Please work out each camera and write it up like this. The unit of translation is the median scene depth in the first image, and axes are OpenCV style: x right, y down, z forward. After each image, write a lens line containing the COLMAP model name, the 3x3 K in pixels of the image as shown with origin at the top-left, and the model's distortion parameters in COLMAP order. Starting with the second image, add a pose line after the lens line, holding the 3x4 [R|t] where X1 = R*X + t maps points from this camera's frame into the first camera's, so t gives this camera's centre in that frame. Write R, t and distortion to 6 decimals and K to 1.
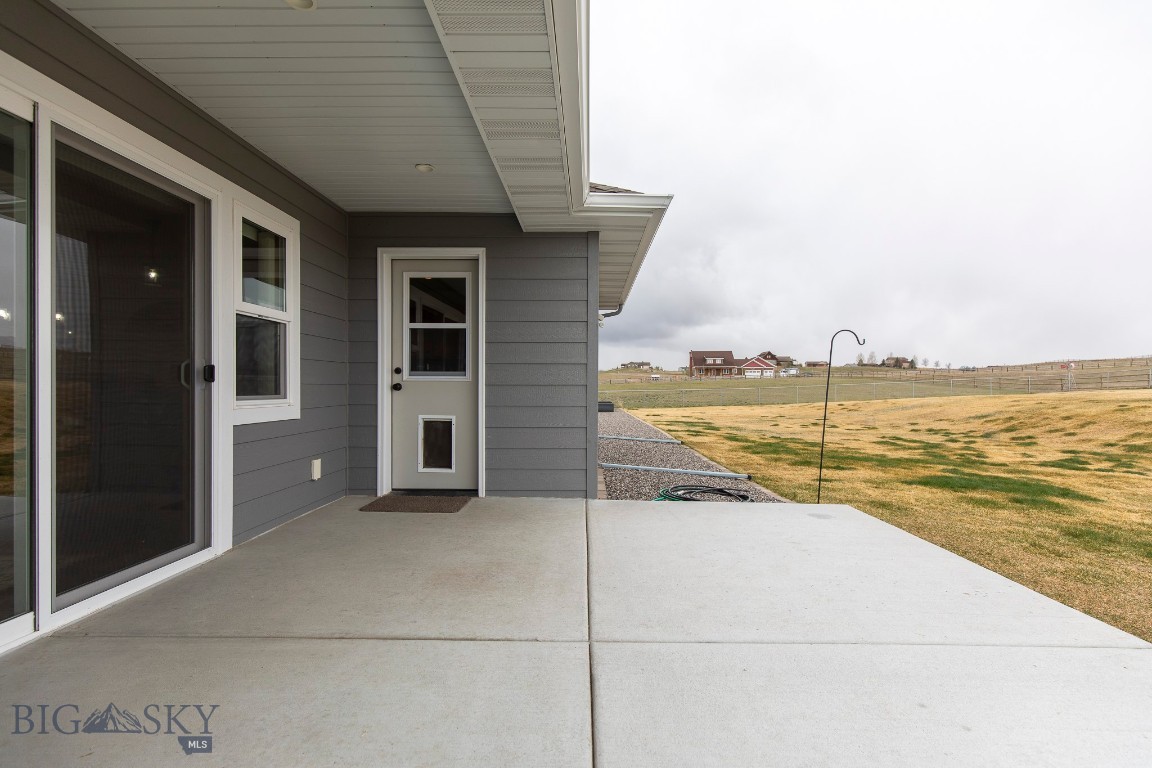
lens RADIAL K [[530.6, 0, 592.7], [0, 530.6, 384.4], [0, 0, 1]] dist [0.008779, 0.000645]
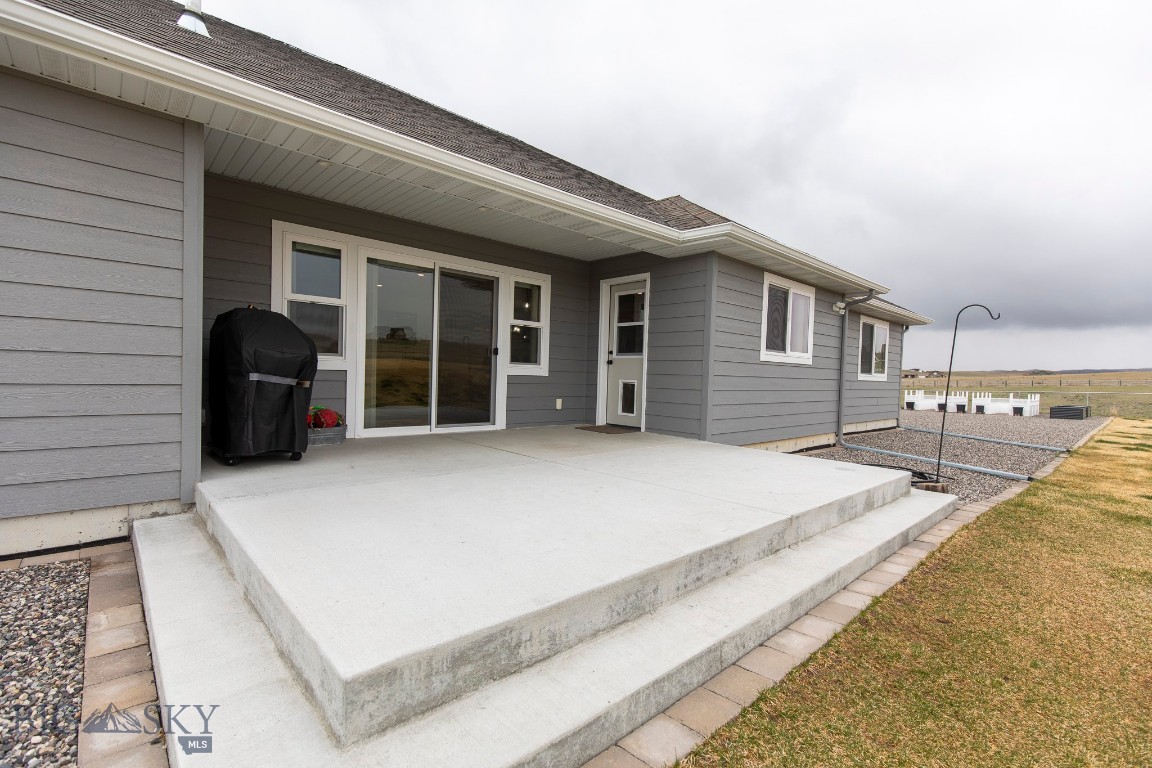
lens RADIAL K [[530.6, 0, 573.0], [0, 530.6, 381.7], [0, 0, 1]] dist [0.008779, 0.000645]
pose [[0.679381, 0.027507, -0.733270, 0.760025], [-0.024796, 0.999587, 0.014523, 0.043547], [0.733366, 0.008316, 0.679783, -0.210051]]
